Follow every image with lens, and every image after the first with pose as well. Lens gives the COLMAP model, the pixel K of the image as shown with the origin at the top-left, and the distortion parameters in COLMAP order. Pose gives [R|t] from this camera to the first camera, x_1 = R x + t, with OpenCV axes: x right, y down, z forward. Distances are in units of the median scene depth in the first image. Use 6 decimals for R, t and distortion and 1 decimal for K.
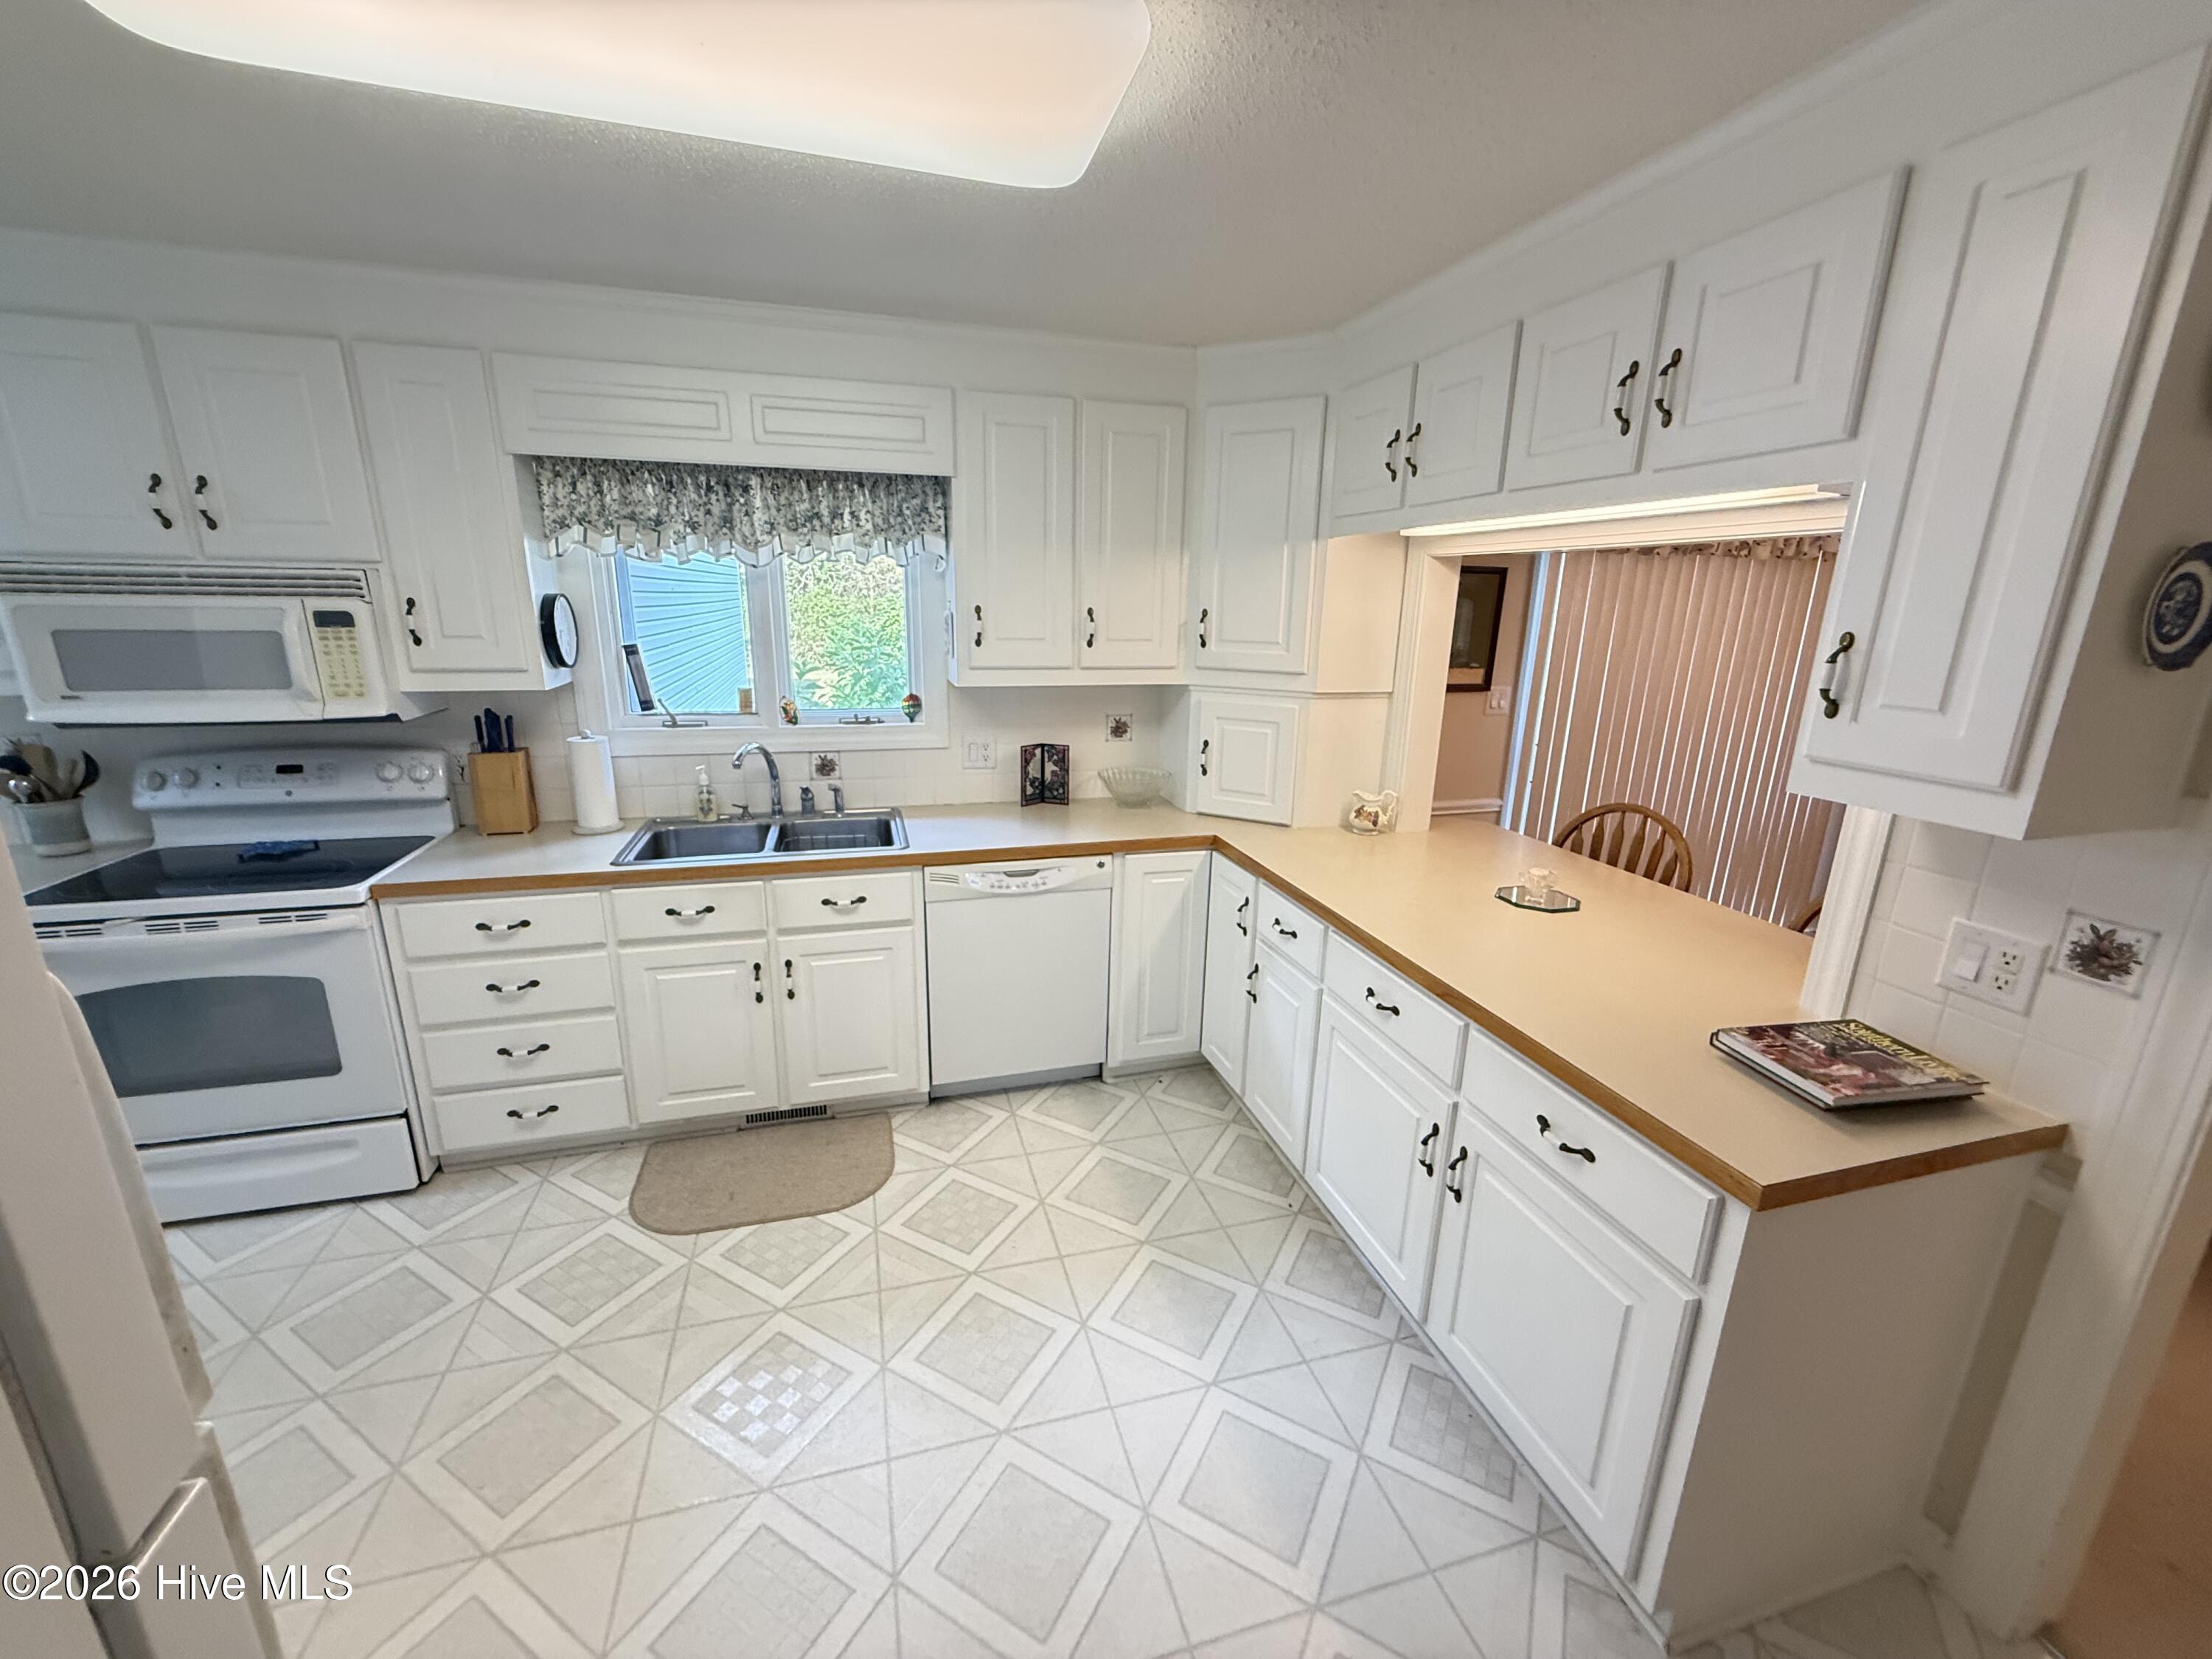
lens RADIAL K [[884.6, 0, 1109.5], [0, 884.6, 831.3], [0, 0, 1]] dist [0.000470, -0.000818]
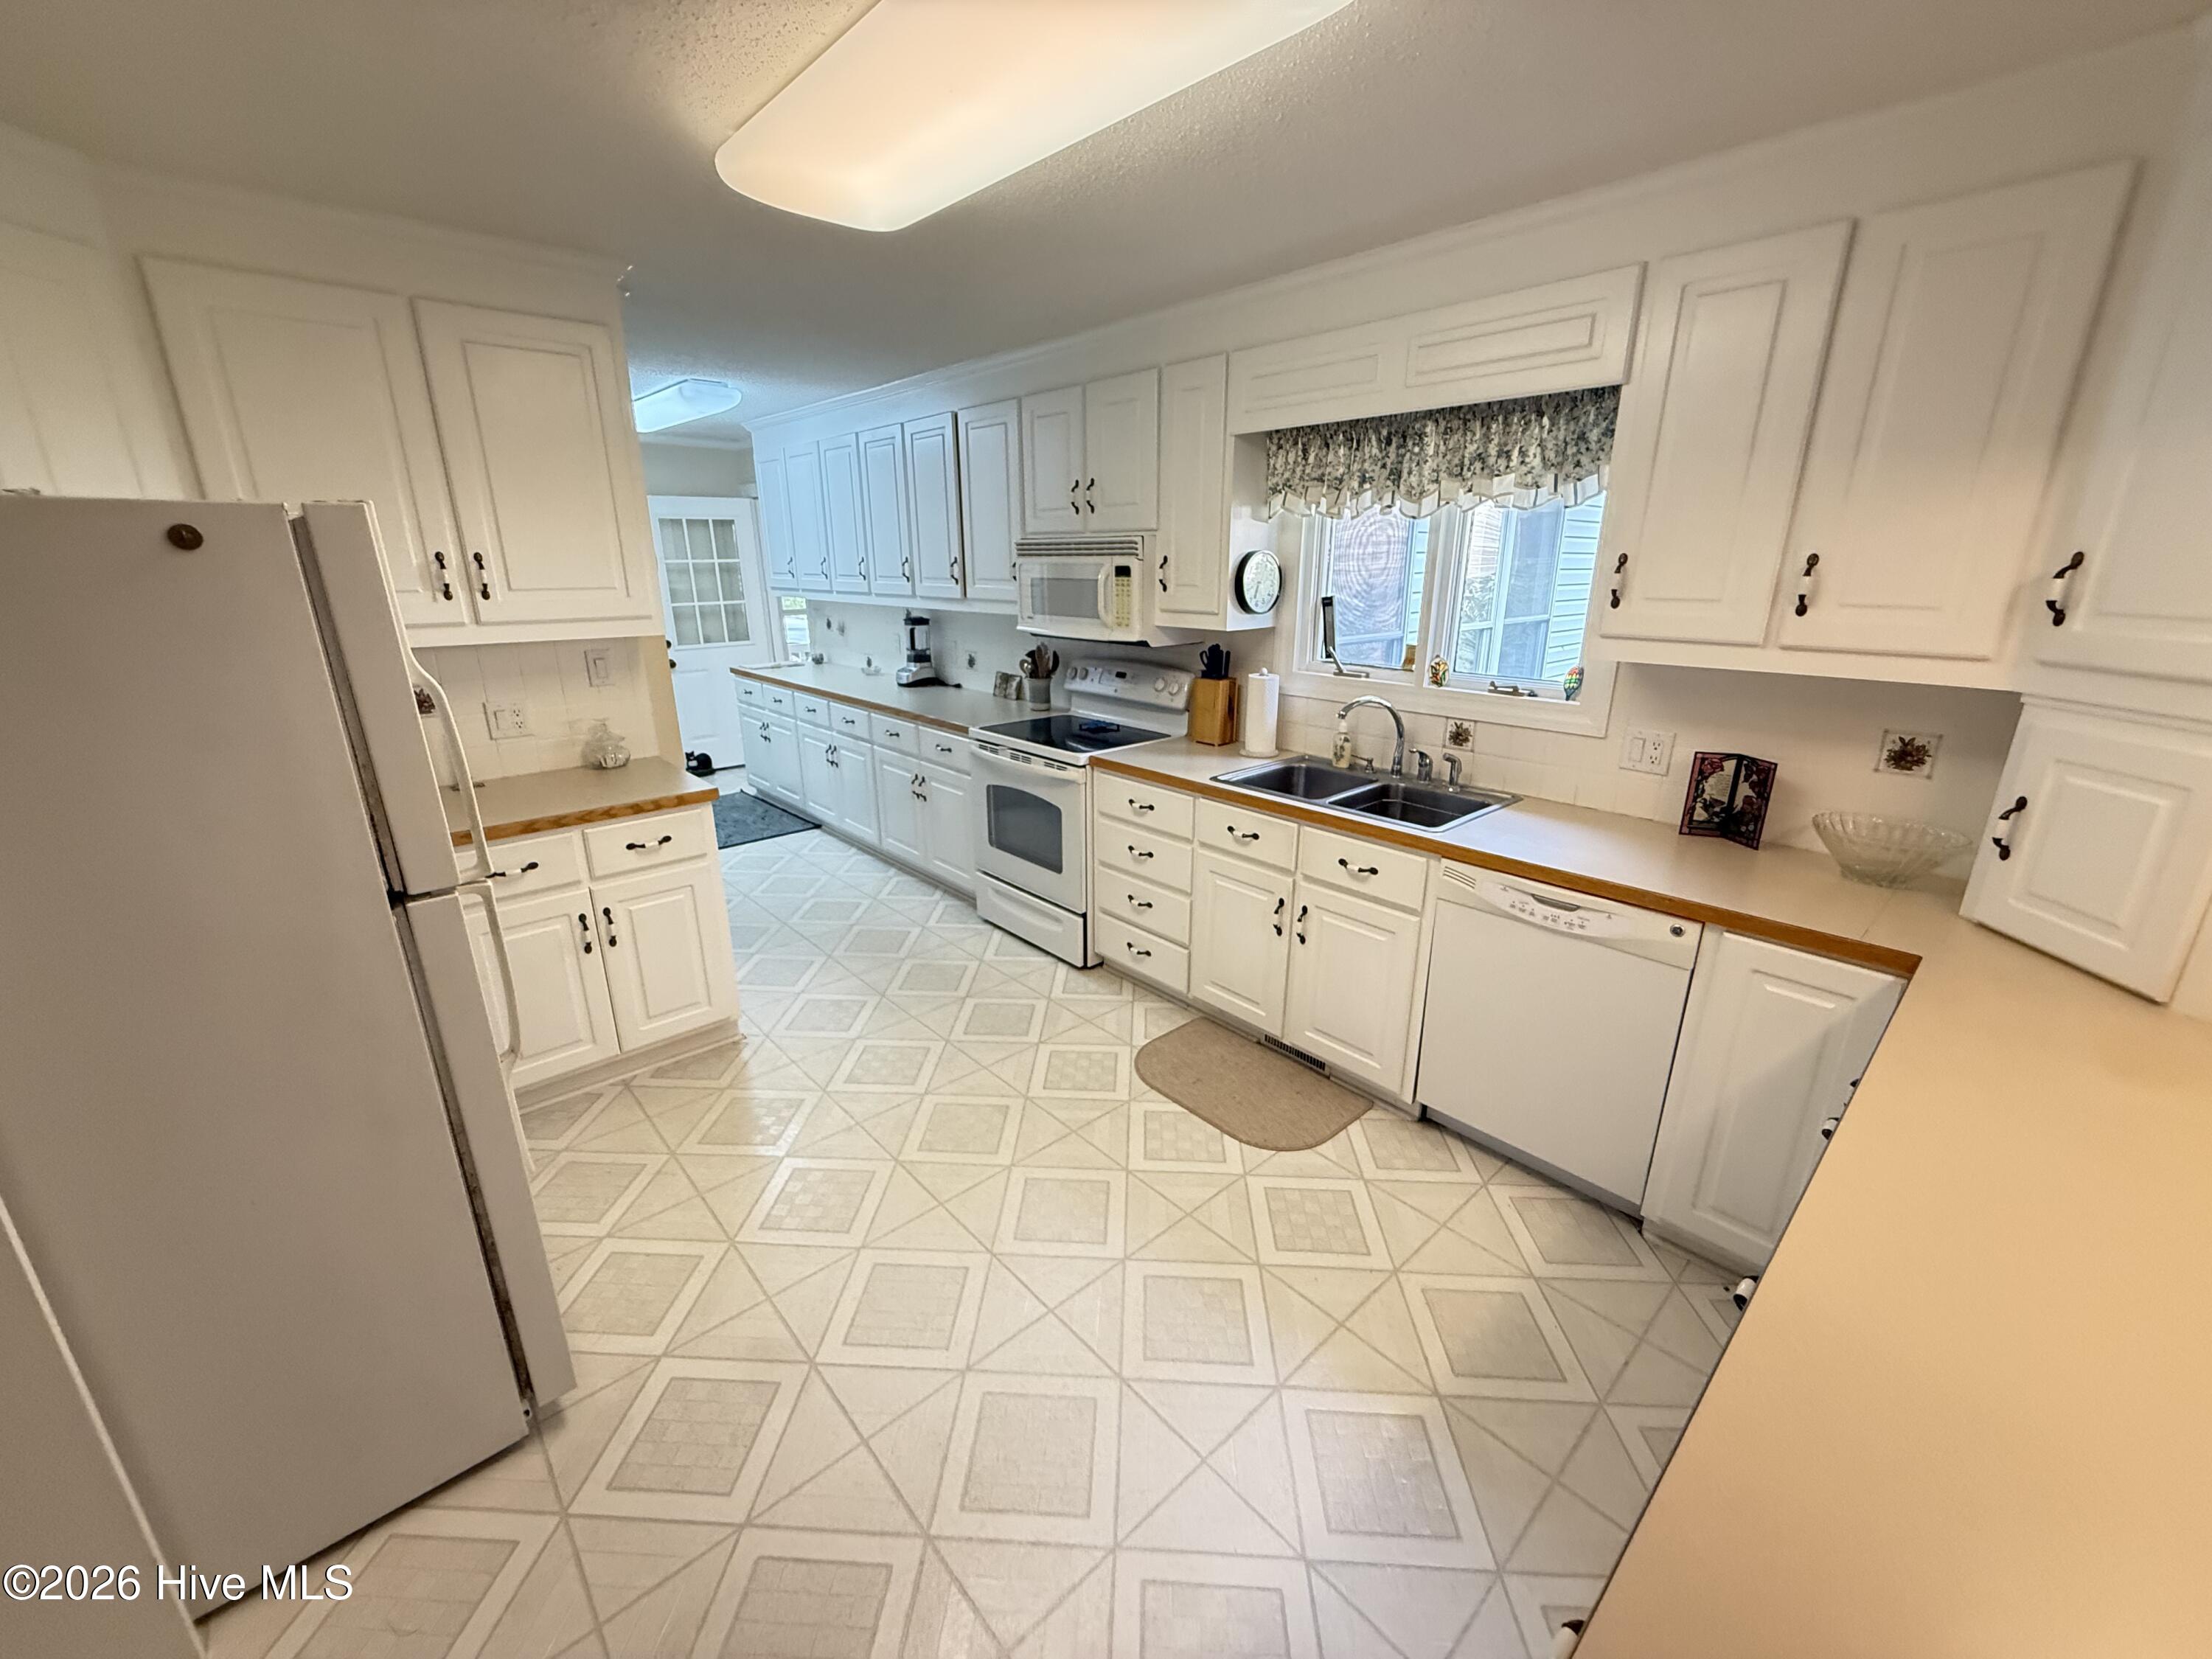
lens RADIAL K [[884.6, 0, 1097.5], [0, 884.6, 832.7], [0, 0, 1]] dist [0.000470, -0.000818]
pose [[0.430530, 0.250967, -0.866983, 0.395676], [-0.221717, 0.960539, 0.167947, -0.054547], [0.874920, 0.119918, 0.469185, 0.289961]]
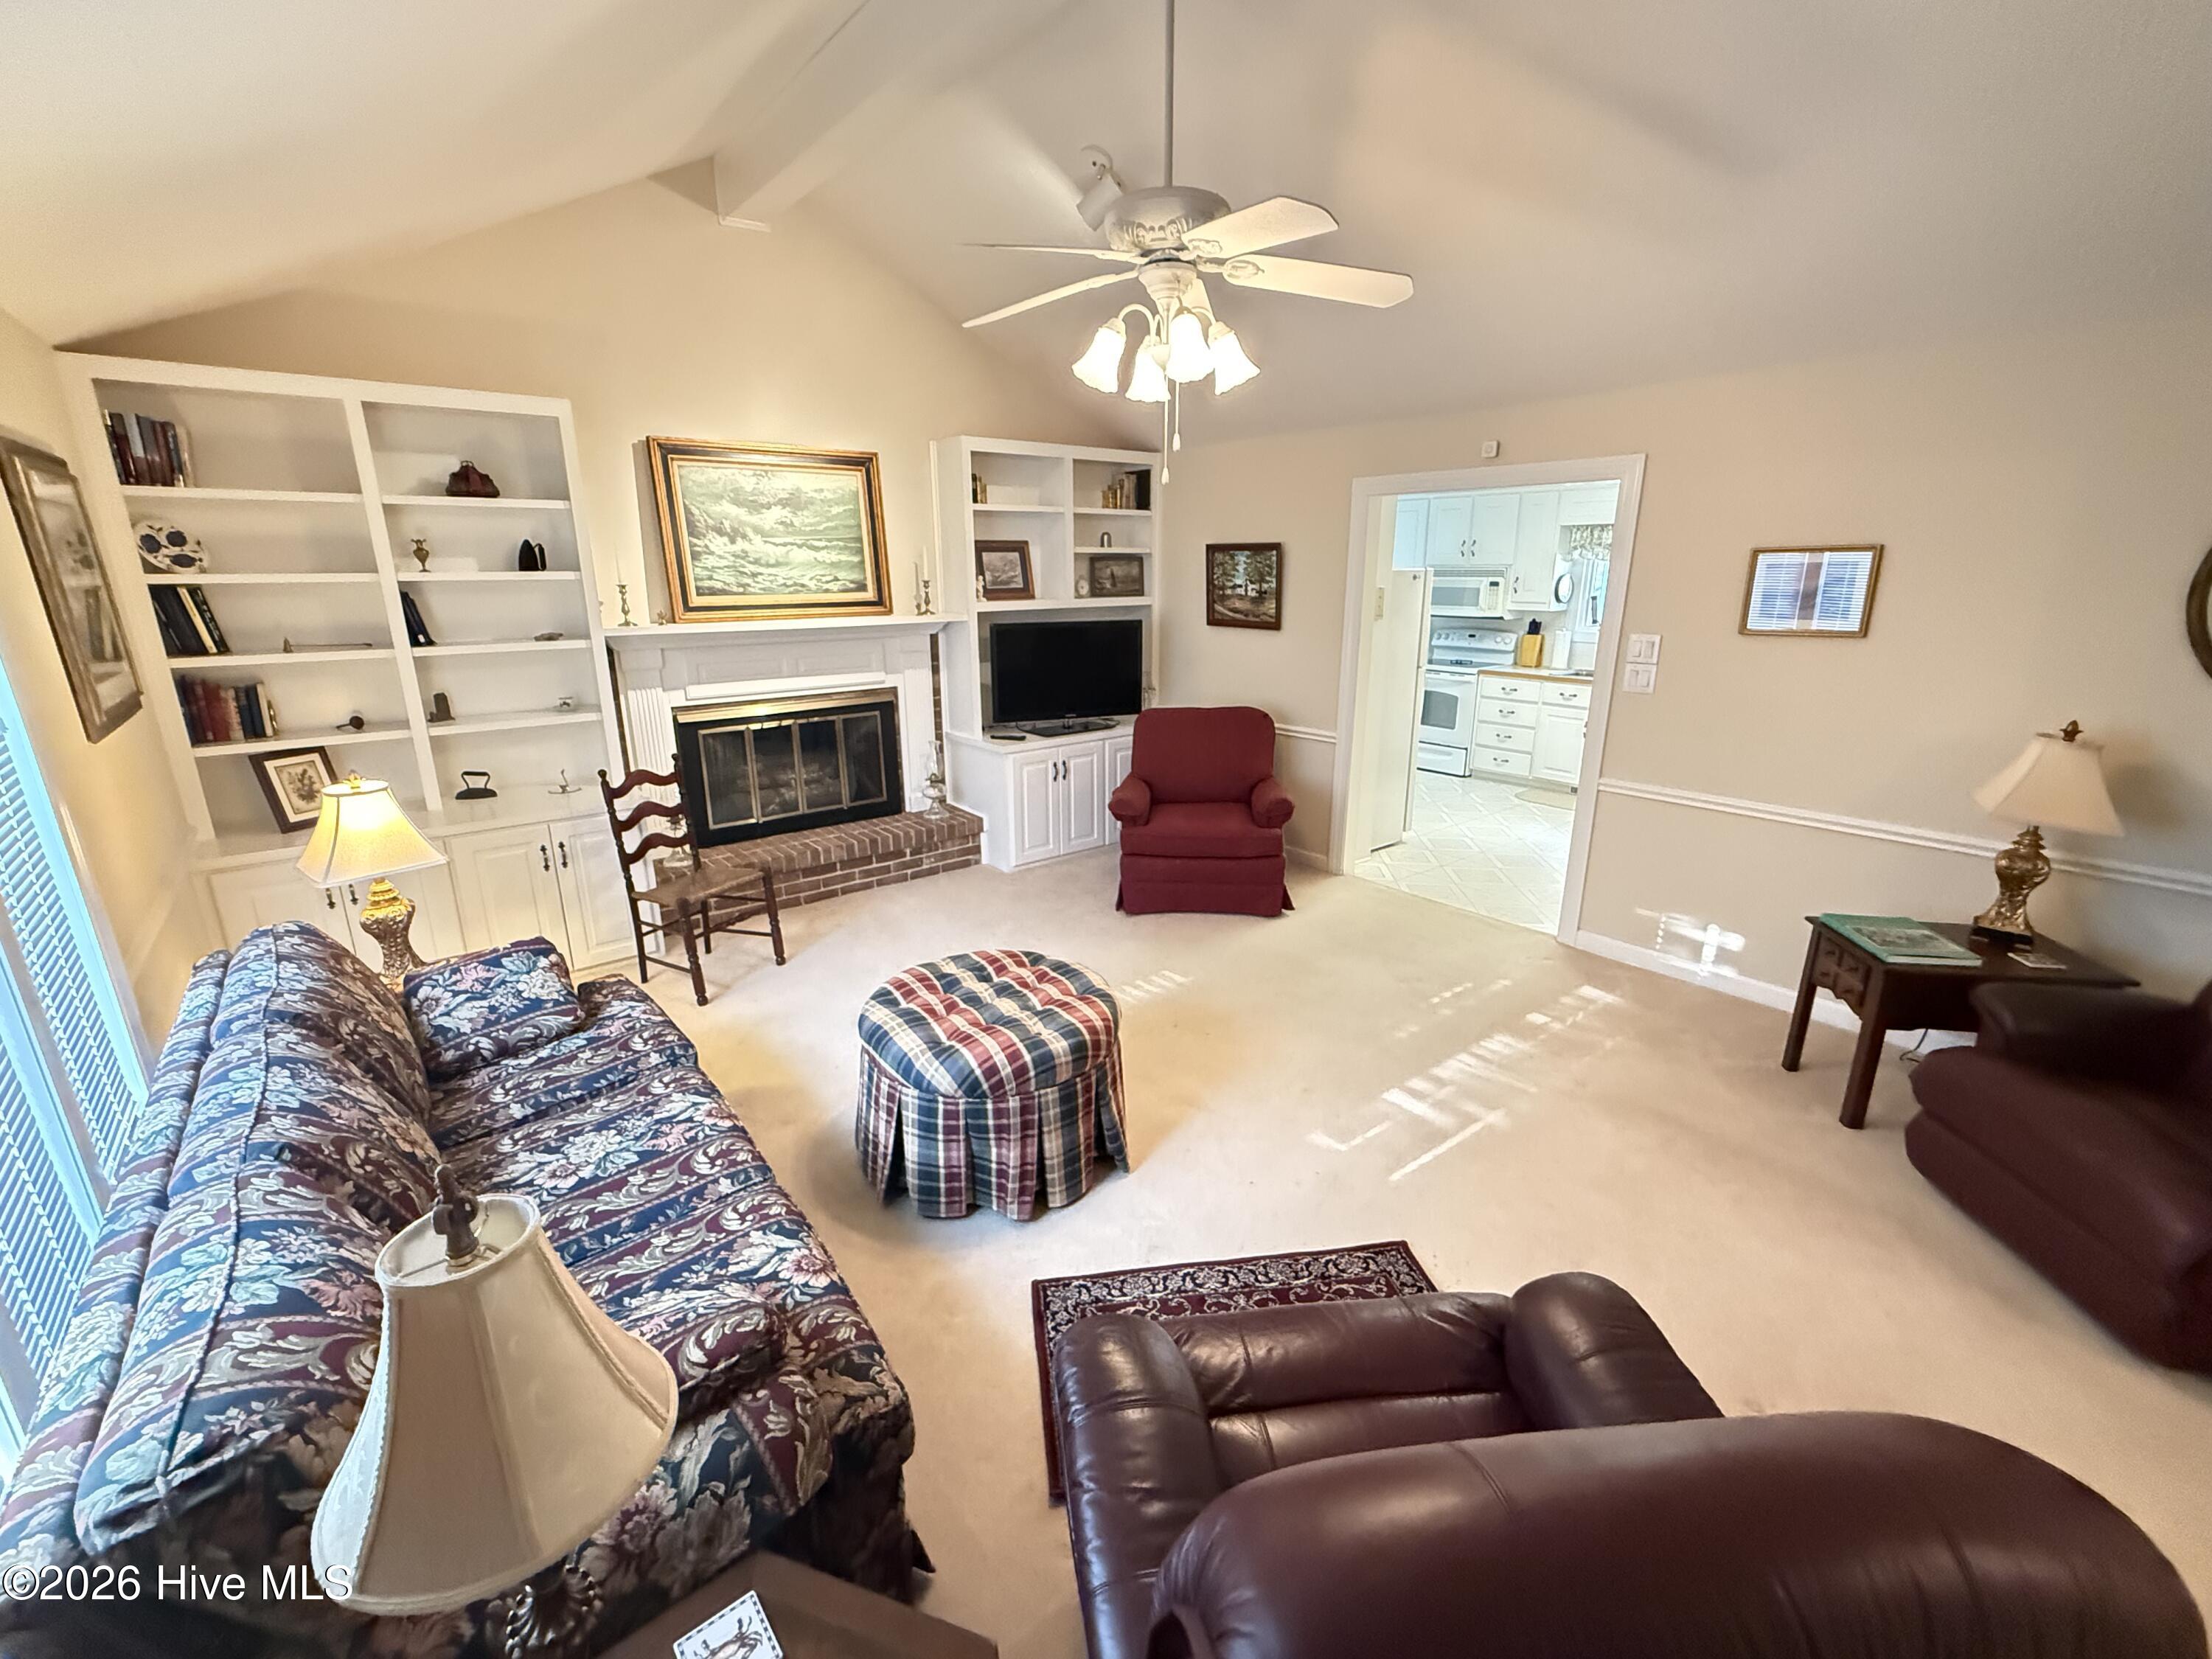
lens RADIAL K [[944.8, 0, 1112.2], [0, 944.8, 838.8], [0, 0, 1]] dist [-0.001362, -0.000035]
pose [[0.389203, 0.236684, -0.890226, 1.499677], [-0.224983, 0.961583, 0.157294, 0.340423], [0.893255, 0.139066, 0.427501, -1.266738]]
